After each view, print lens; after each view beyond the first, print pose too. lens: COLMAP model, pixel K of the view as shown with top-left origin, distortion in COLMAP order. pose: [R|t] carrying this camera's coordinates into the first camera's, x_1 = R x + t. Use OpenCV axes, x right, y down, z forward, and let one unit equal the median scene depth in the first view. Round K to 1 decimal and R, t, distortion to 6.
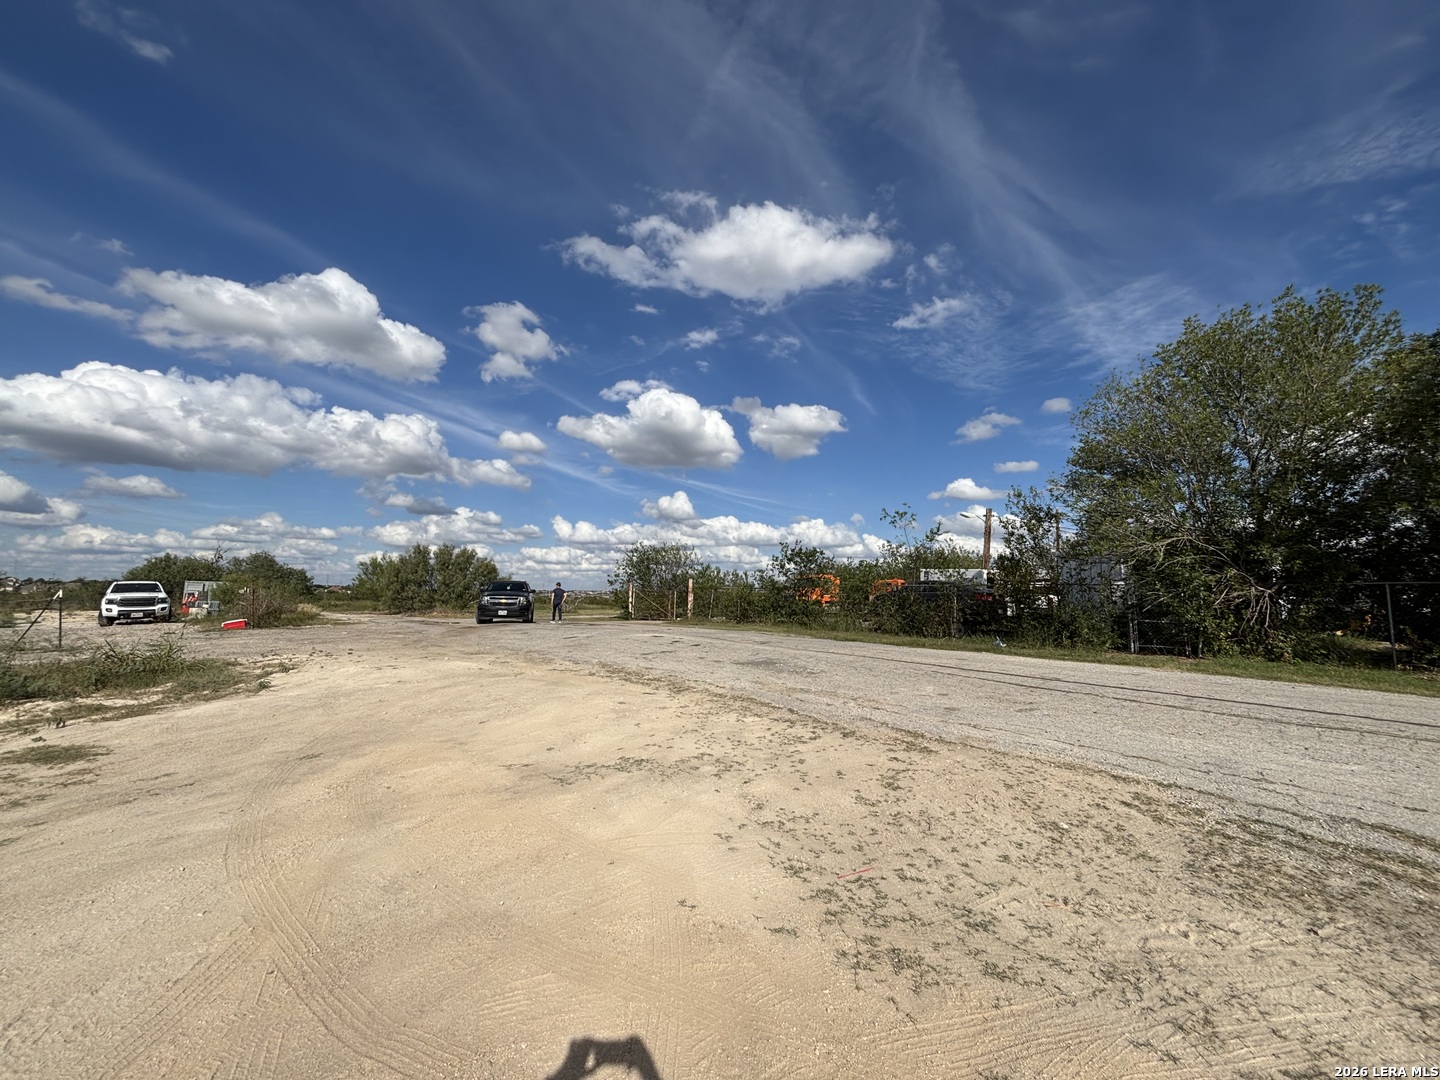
lens RADIAL K [[583.2, 0, 720.0], [0, 583.2, 540.0], [0, 0, 1]] dist [0.003202, 0.000405]
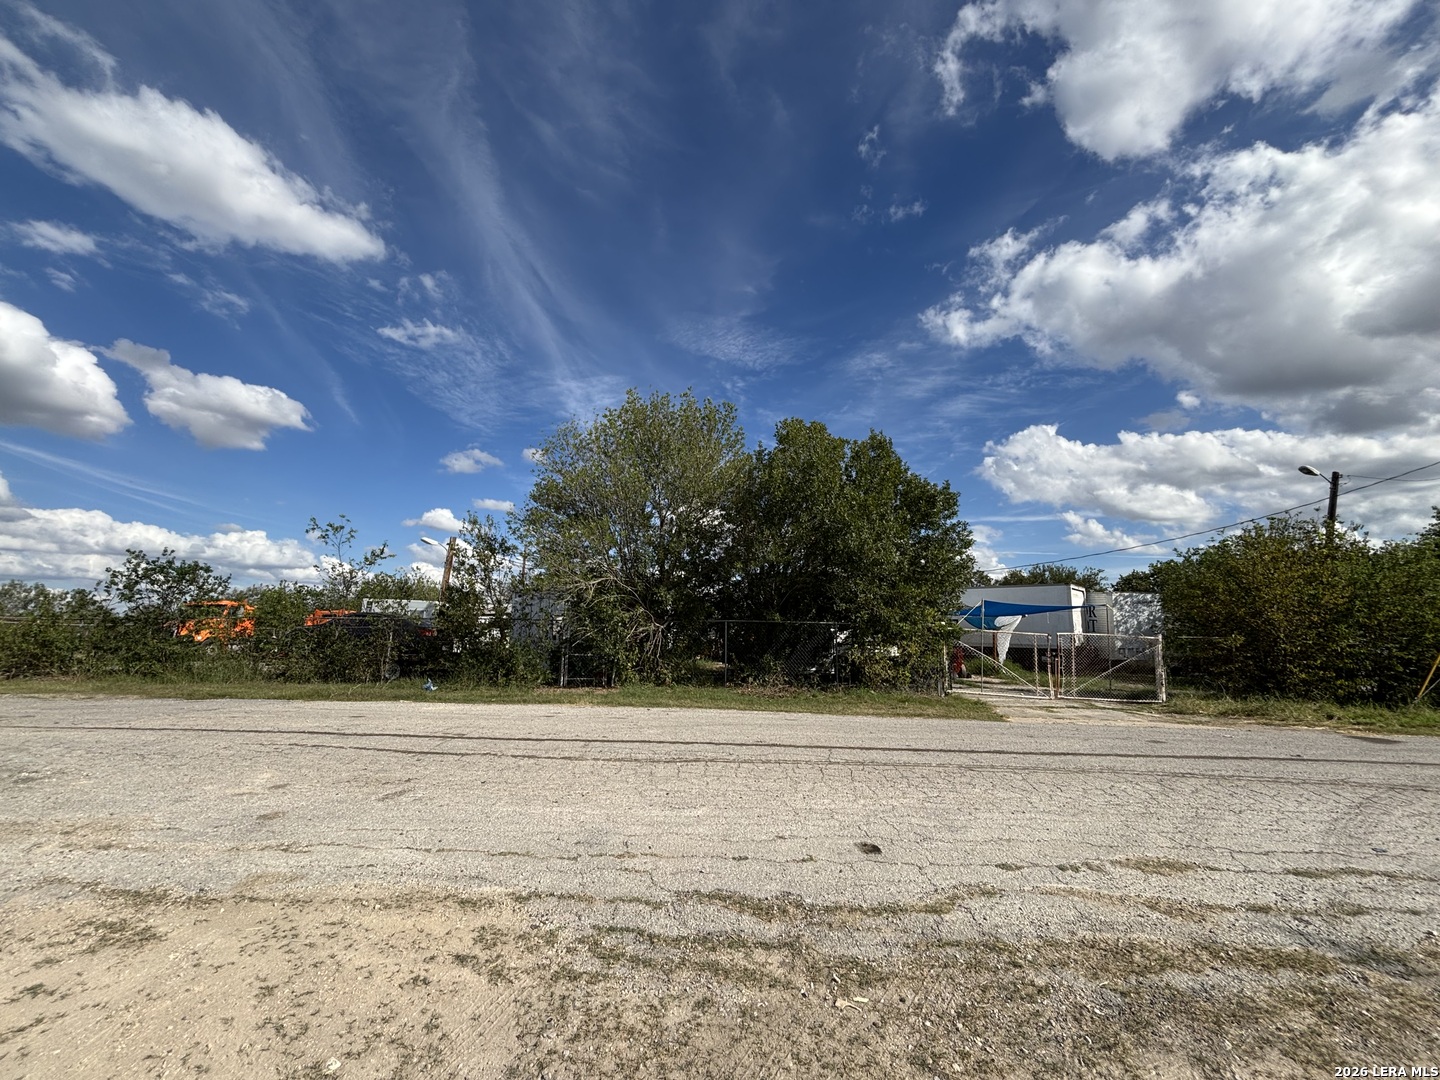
lens RADIAL K [[583.2, 0, 720.0], [0, 583.2, 540.0], [0, 0, 1]] dist [0.003202, 0.000405]
pose [[0.664783, 0.113309, 0.738393, 0.090029], [-0.071926, 0.993546, -0.087708, 0.004829], [-0.743566, 0.005197, 0.668643, 0.086901]]
